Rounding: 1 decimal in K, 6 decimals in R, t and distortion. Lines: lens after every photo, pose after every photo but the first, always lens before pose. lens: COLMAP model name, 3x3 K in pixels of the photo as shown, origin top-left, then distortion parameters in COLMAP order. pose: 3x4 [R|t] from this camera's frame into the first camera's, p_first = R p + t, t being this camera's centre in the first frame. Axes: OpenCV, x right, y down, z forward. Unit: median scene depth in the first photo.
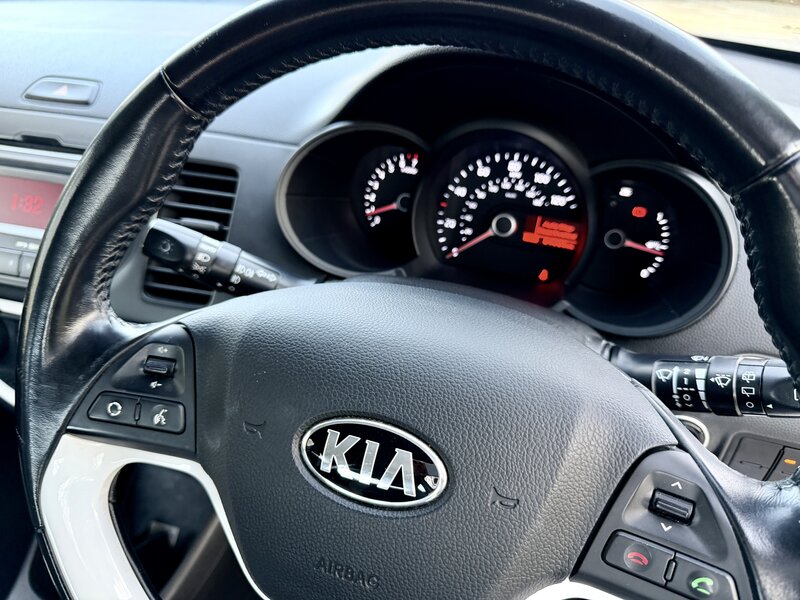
lens RADIAL K [[558.2, 0, 398.3], [0, 558.2, 316.0], [0, 0, 1]] dist [0.020309, -0.030498]
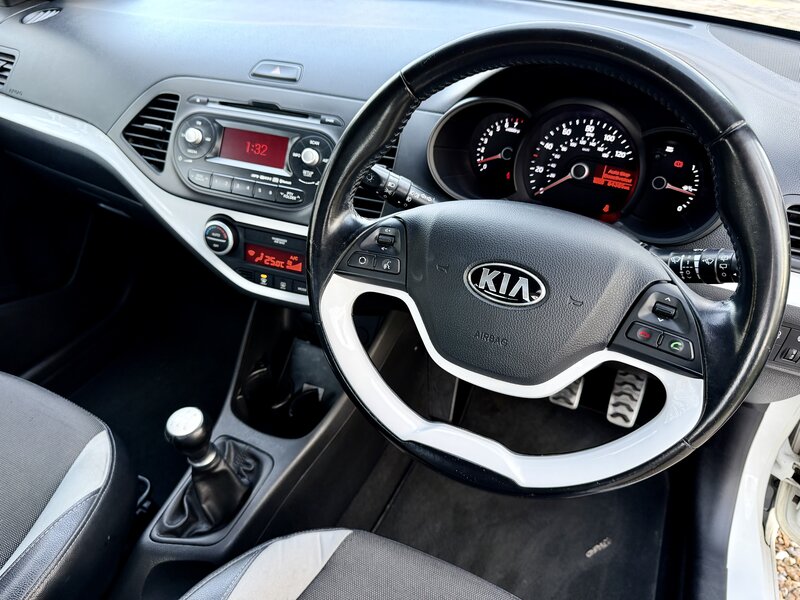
lens RADIAL K [[558.2, 0, 402.1], [0, 558.2, 308.4], [0, 0, 1]] dist [0.020309, -0.030498]
pose [[0.994456, 0.047758, -0.093680, -0.127579], [-0.042091, 0.997215, 0.061571, 0.136676], [0.096360, -0.057286, 0.993697, -0.554880]]
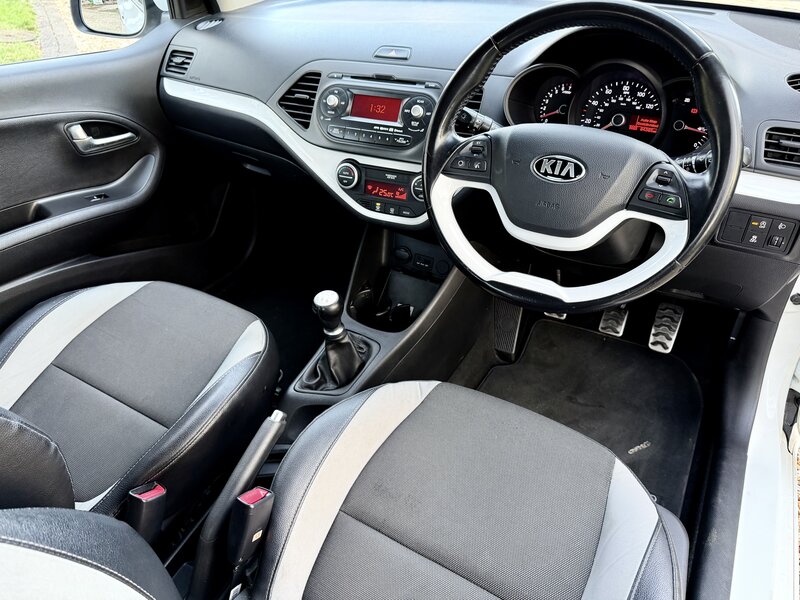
lens RADIAL K [[558.2, 0, 407.6], [0, 558.2, 307.6], [0, 0, 1]] dist [0.020309, -0.030498]
pose [[0.979933, 0.061206, -0.189698, -0.128990], [-0.056989, 0.997993, 0.027612, 0.548165], [0.191007, -0.016248, 0.981454, -1.188997]]
